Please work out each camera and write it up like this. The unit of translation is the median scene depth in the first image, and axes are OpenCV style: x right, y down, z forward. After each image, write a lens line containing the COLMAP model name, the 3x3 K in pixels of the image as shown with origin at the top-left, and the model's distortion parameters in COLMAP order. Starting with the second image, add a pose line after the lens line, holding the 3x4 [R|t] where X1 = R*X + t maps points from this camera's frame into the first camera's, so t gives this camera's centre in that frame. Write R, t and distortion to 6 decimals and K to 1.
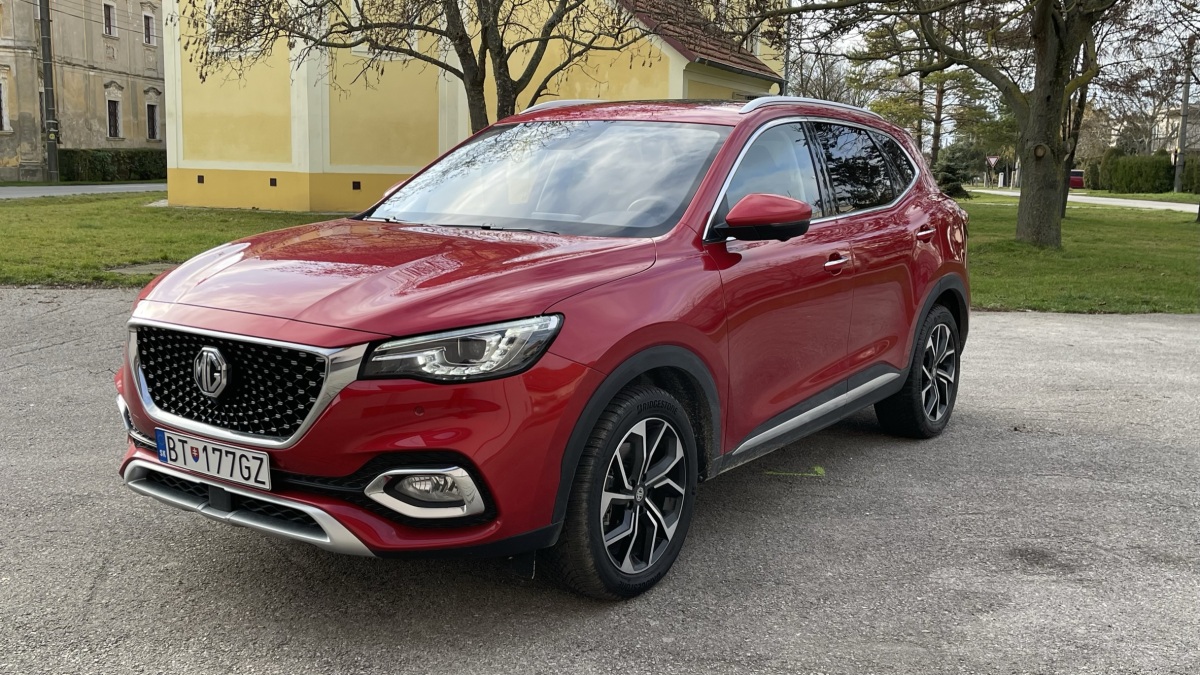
lens RADIAL K [[1132.1, 0, 600.0], [0, 1132.1, 337.5], [0, 0, 1]] dist [0.165139, -0.479565]
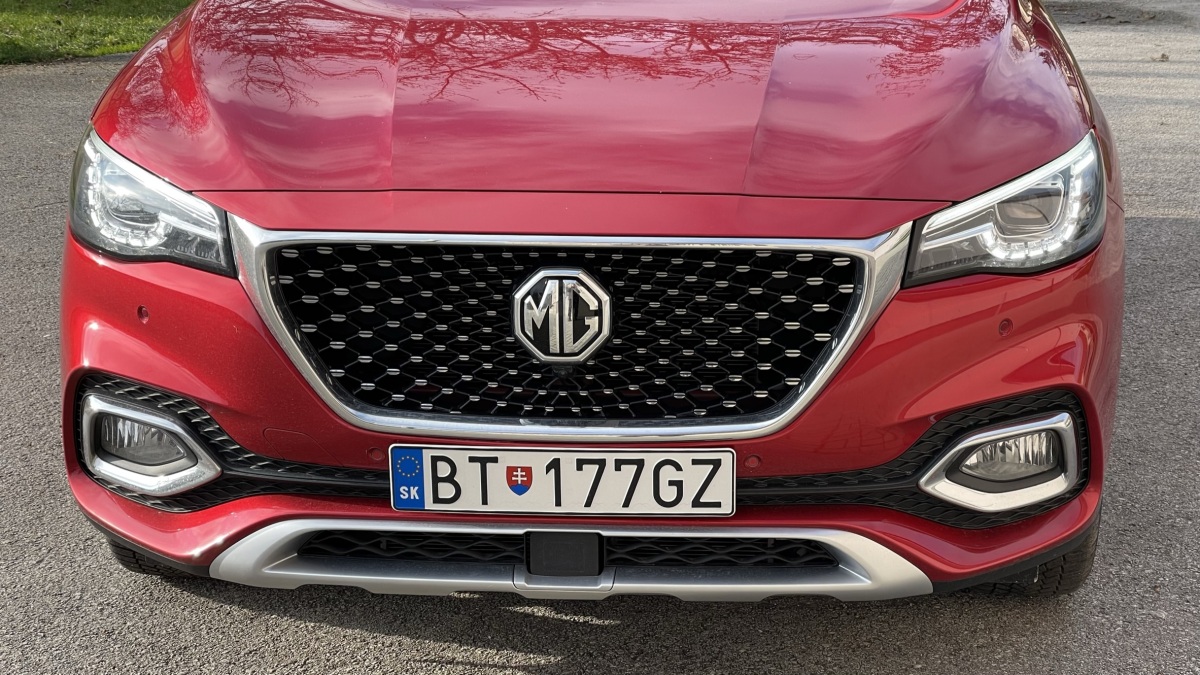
lens RADIAL K [[2165.5, 0, 600.0], [0, 2165.5, 337.5], [0, 0, 1]] dist [0.240259, 0.216849]
pose [[0.855537, -0.155726, 0.493768, -0.814383], [0.097935, 0.985152, 0.141010, -0.096865], [-0.508395, -0.072283, 0.858085, 0.158794]]
